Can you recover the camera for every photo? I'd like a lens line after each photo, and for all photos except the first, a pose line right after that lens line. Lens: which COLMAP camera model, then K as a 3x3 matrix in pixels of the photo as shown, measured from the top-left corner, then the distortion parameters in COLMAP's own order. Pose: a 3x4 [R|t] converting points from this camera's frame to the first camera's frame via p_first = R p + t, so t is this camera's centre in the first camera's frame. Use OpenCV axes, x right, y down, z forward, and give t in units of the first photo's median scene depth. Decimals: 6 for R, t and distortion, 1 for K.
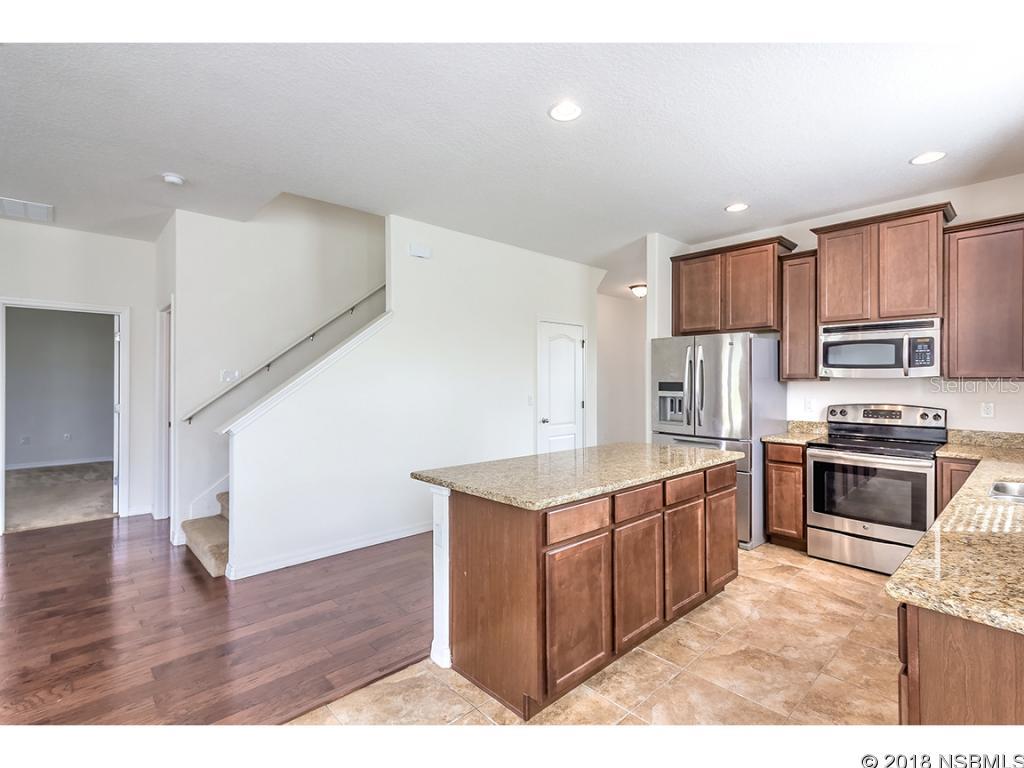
lens RADIAL K [[478.2, 0, 516.7], [0, 478.2, 381.9], [0, 0, 1]] dist [0.004582, 0.002697]
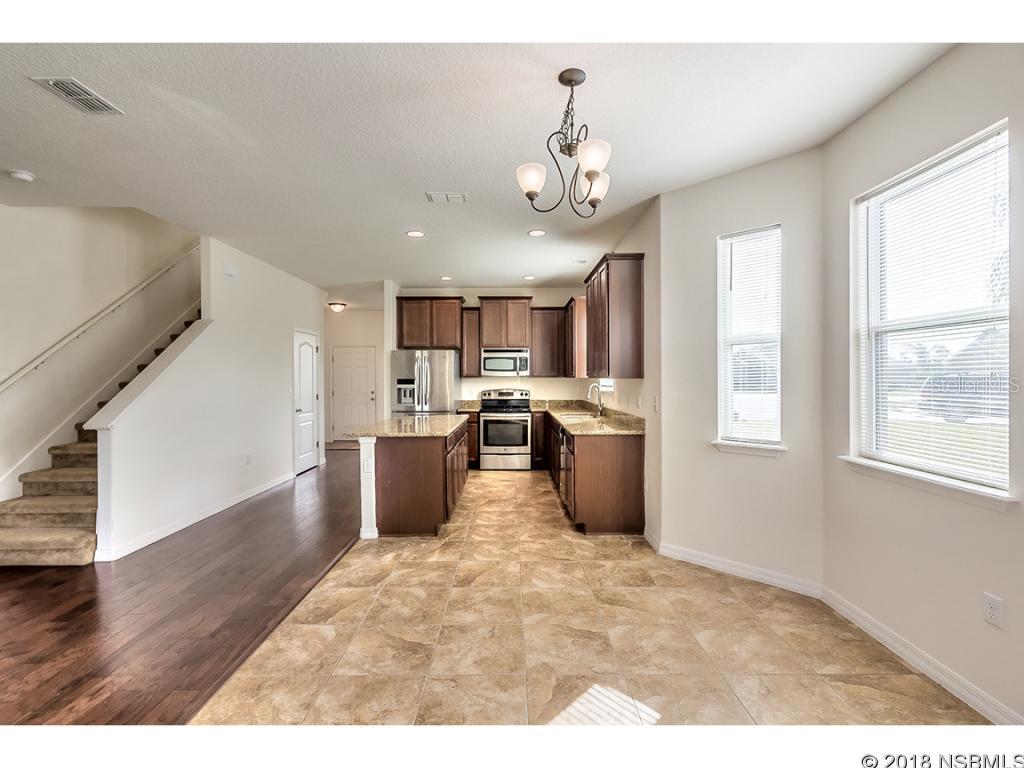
lens RADIAL K [[478.2, 0, 509.6], [0, 478.2, 376.5], [0, 0, 1]] dist [0.004582, 0.002697]
pose [[0.682096, -0.002070, 0.731260, -0.667066], [0.006864, 0.999970, -0.003573, 0.000621], [-0.731230, 0.007456, 0.682090, -0.357464]]
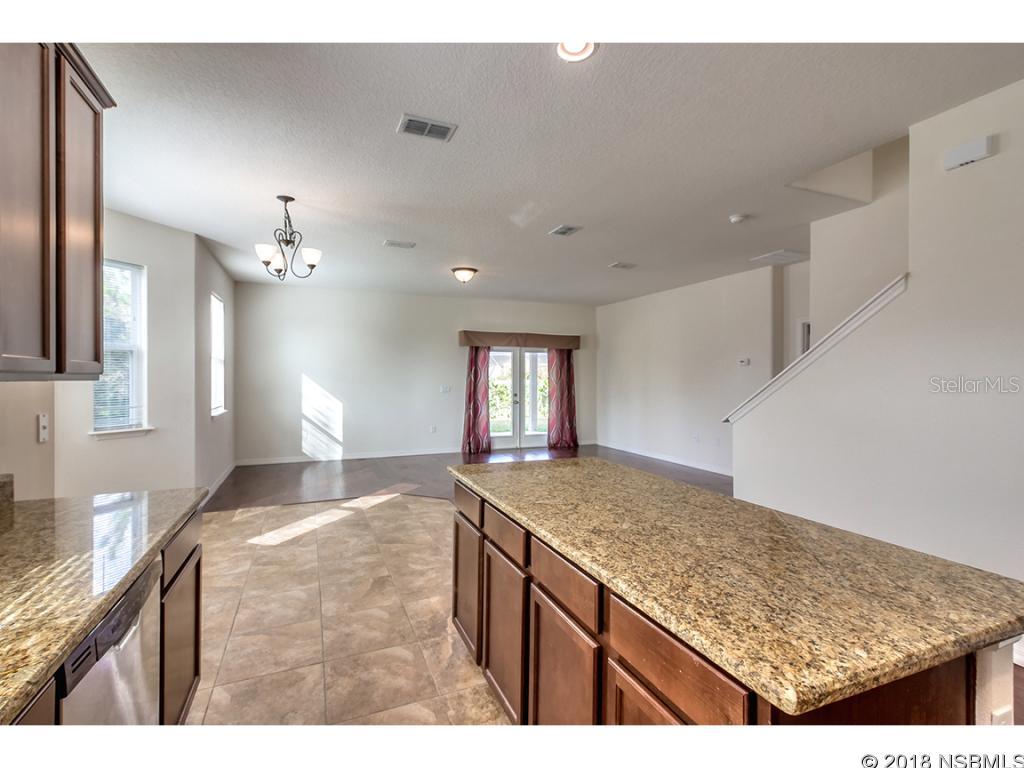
lens RADIAL K [[478.2, 0, 517.9], [0, 478.2, 376.8], [0, 0, 1]] dist [0.004582, 0.002697]
pose [[-0.328052, -0.001380, -0.944659, 0.591095], [-0.002784, 0.999996, -0.000494, -0.000473], [0.944656, 0.002467, -0.328055, 0.763265]]
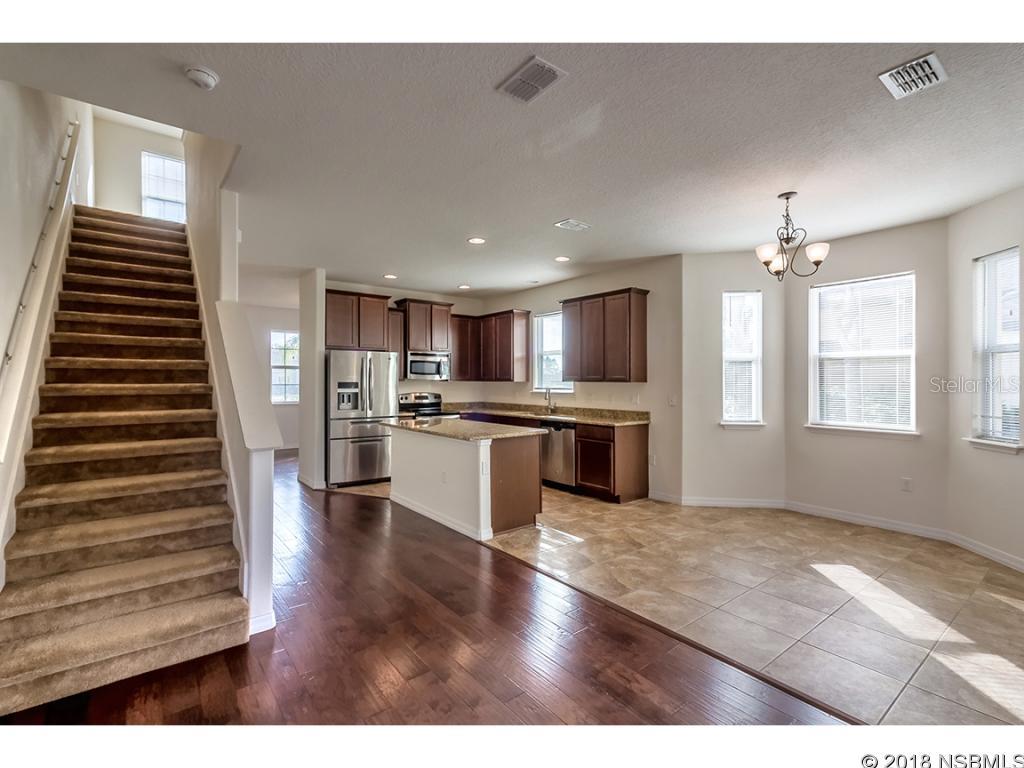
lens RADIAL K [[478.2, 0, 511.1], [0, 478.2, 381.9], [0, 0, 1]] dist [0.004582, 0.002697]
pose [[0.089180, -0.003844, 0.996008, -1.173552], [0.002213, 0.999991, 0.003661, -0.004989], [-0.996013, 0.001878, 0.089188, 0.446411]]
